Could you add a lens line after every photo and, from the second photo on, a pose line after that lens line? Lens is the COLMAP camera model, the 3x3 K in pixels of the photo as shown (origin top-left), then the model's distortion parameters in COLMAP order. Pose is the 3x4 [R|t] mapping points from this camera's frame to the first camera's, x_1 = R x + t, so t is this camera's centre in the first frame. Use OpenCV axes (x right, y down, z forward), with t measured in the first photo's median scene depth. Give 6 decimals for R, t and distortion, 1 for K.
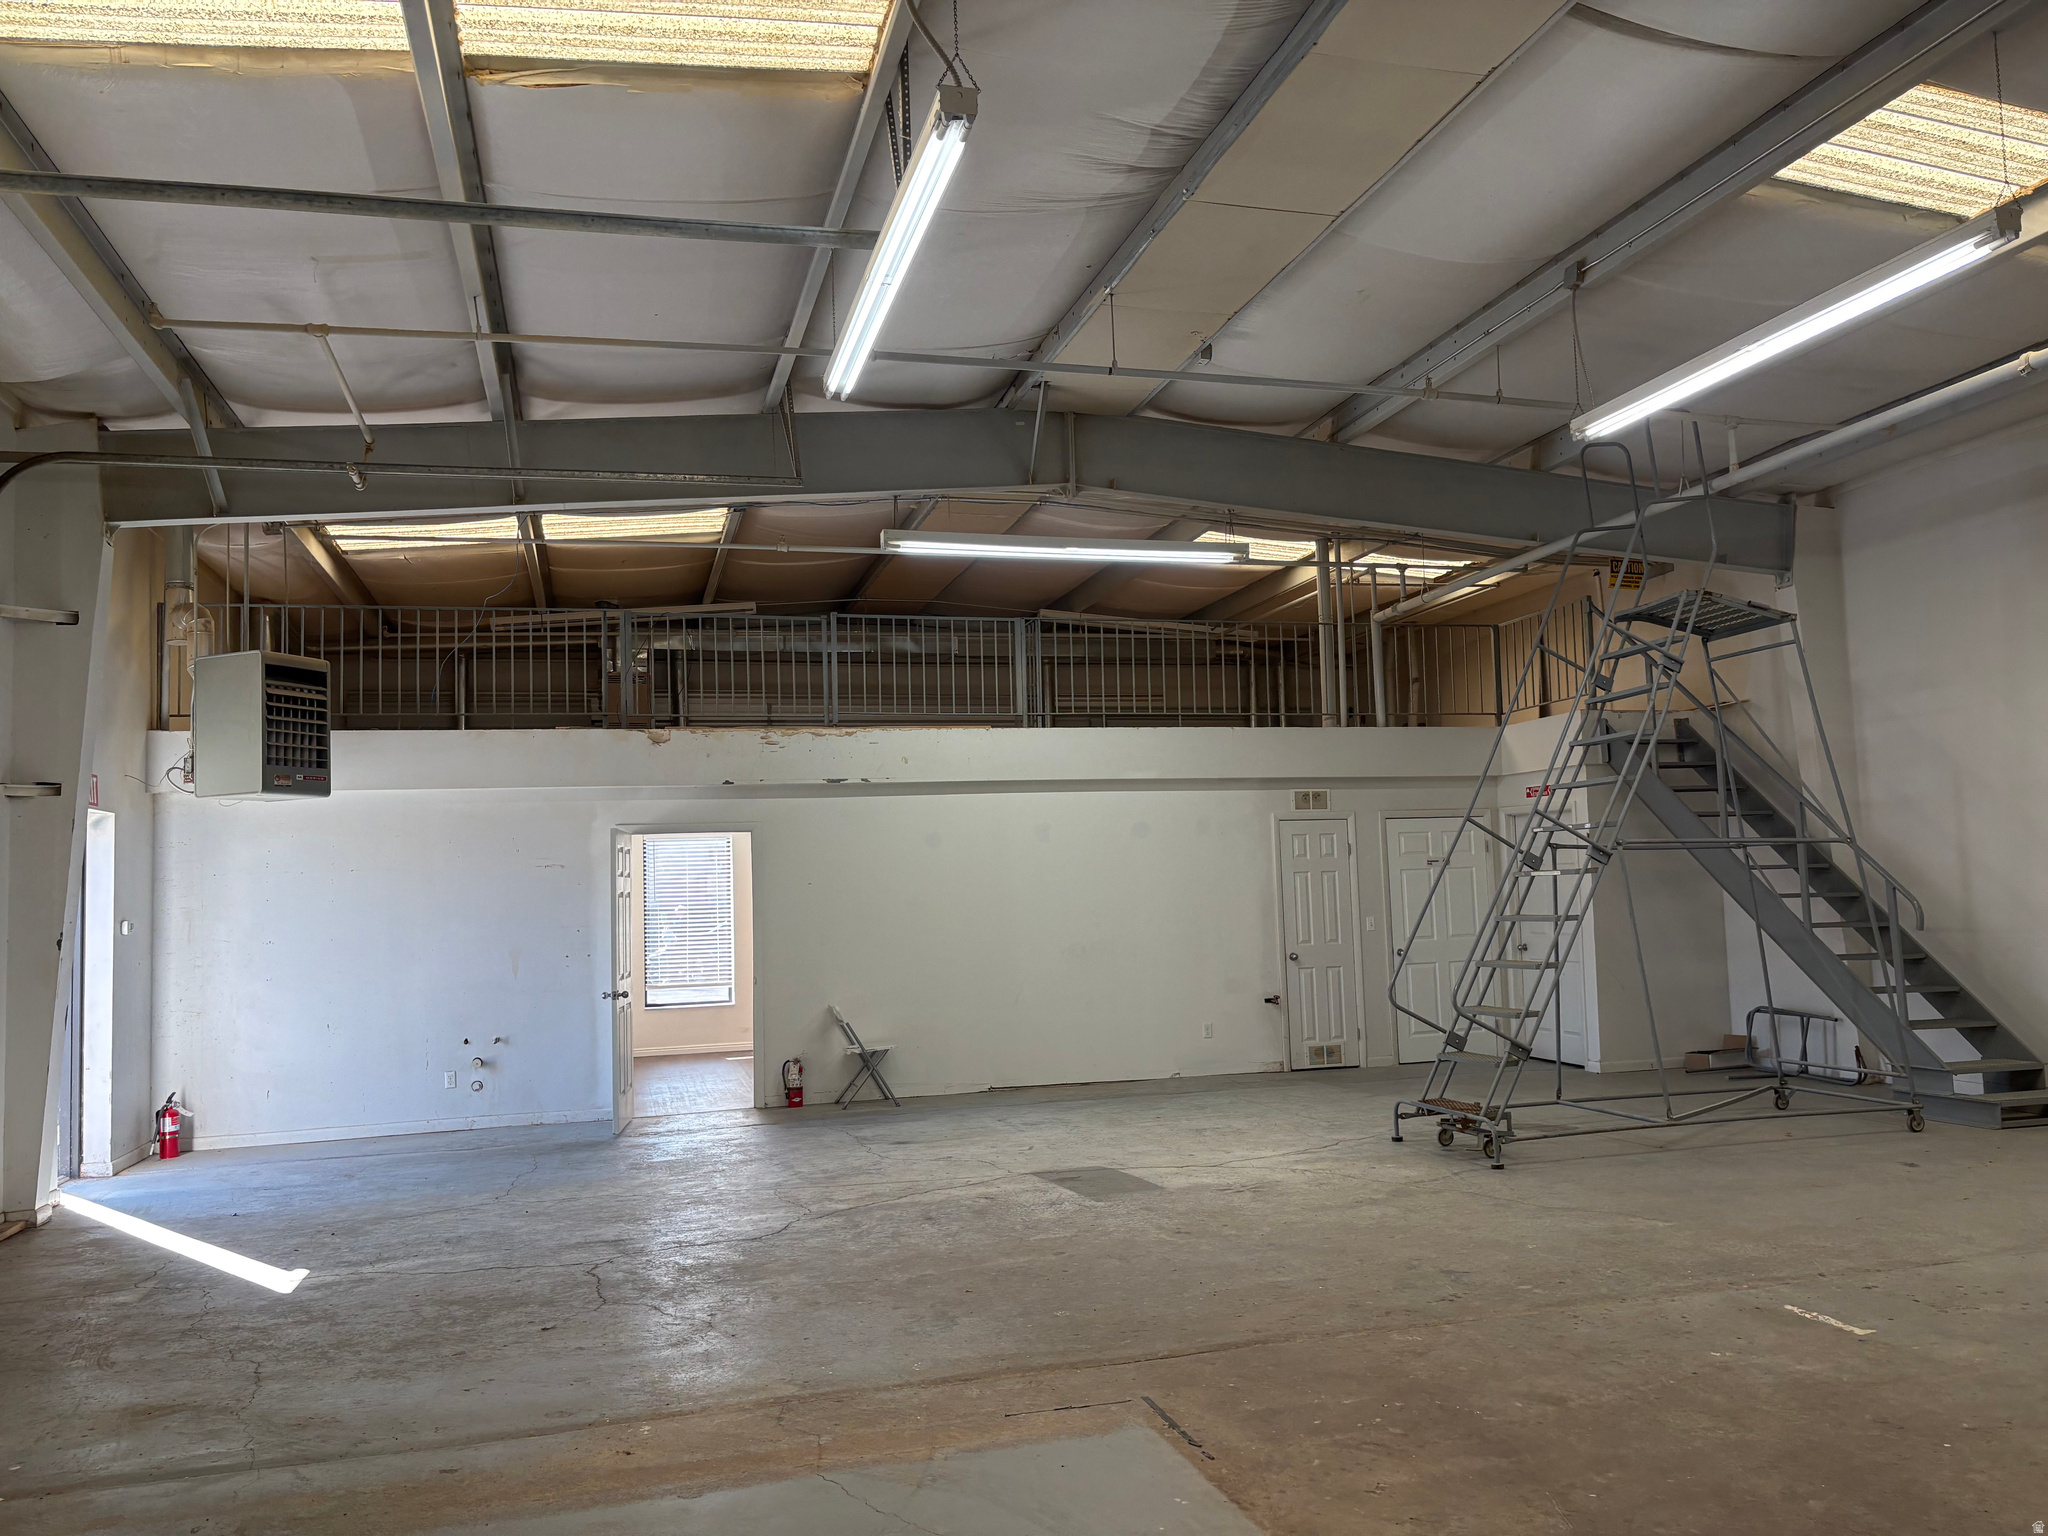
lens RADIAL K [[1542.8, 0, 1014.9], [0, 1542.8, 776.6], [0, 0, 1]] dist [0.024328, -0.003360]
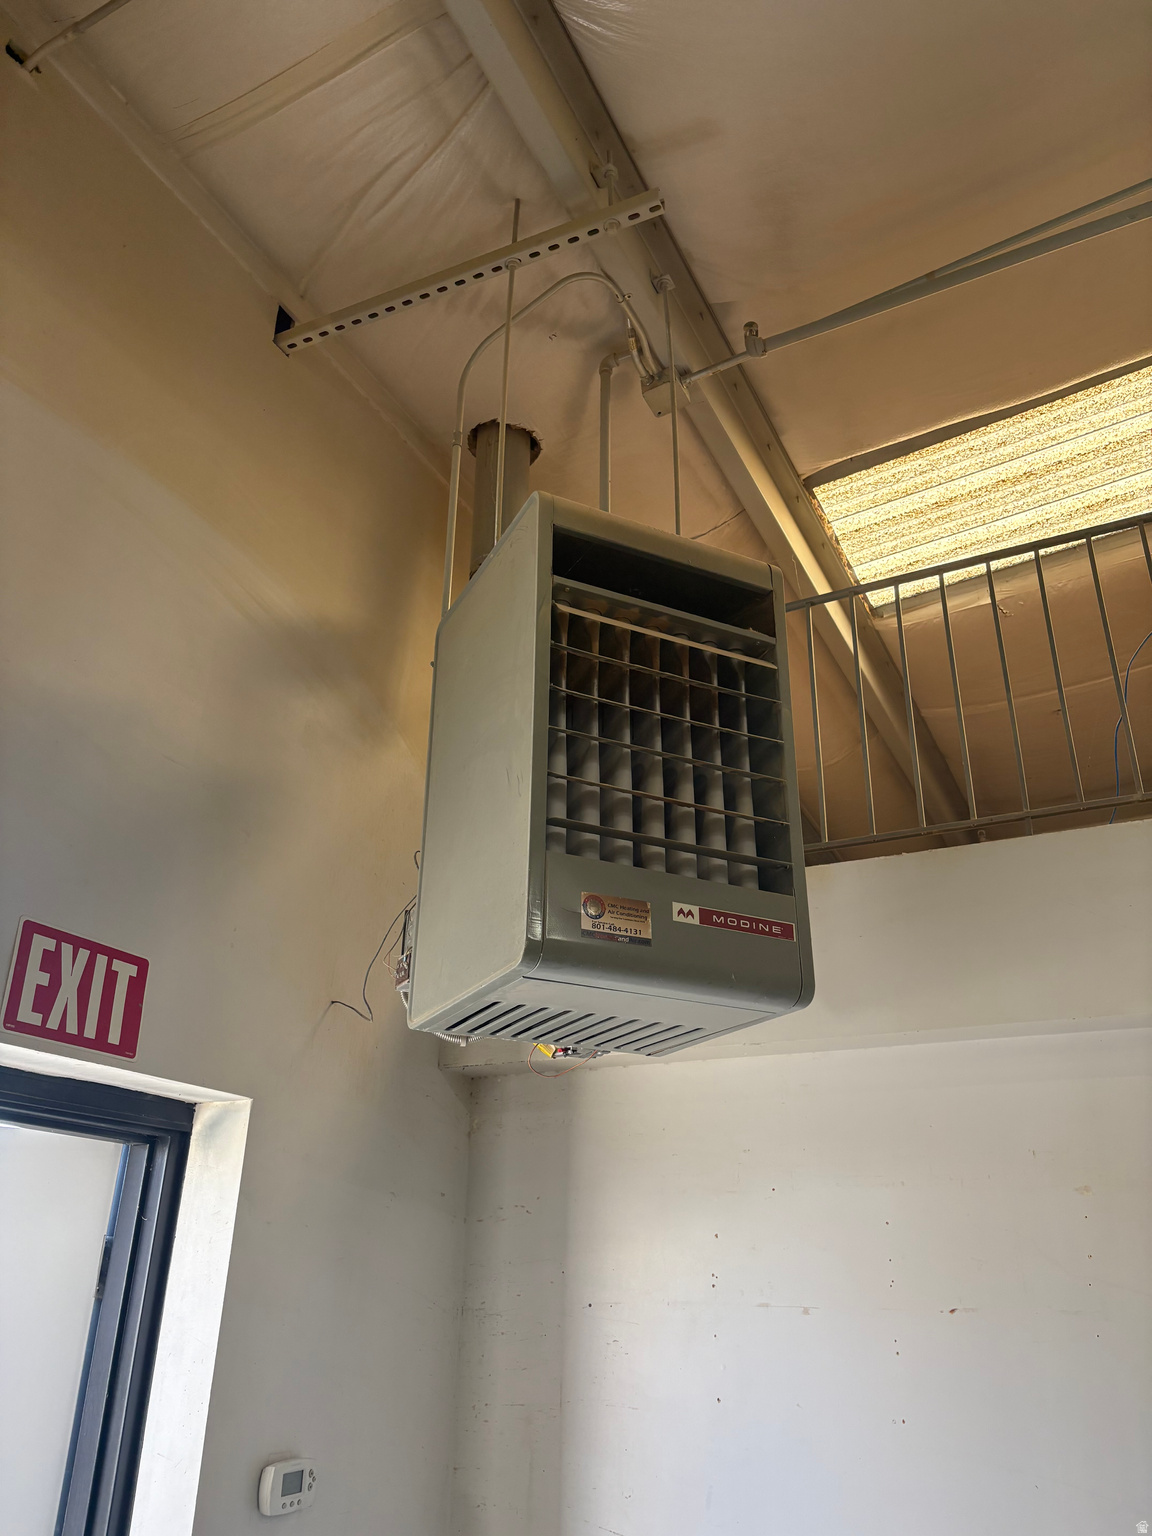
lens RADIAL K [[1157.1, 0, 576.0], [0, 1157.1, 768.0], [0, 0, 1]] dist [0.024328, -0.003360]
pose [[0.741040, -0.239694, -0.627221, -0.221915], [0.011143, 0.938375, -0.345438, 0.028437], [0.671368, 0.248994, 0.698045, 0.540301]]
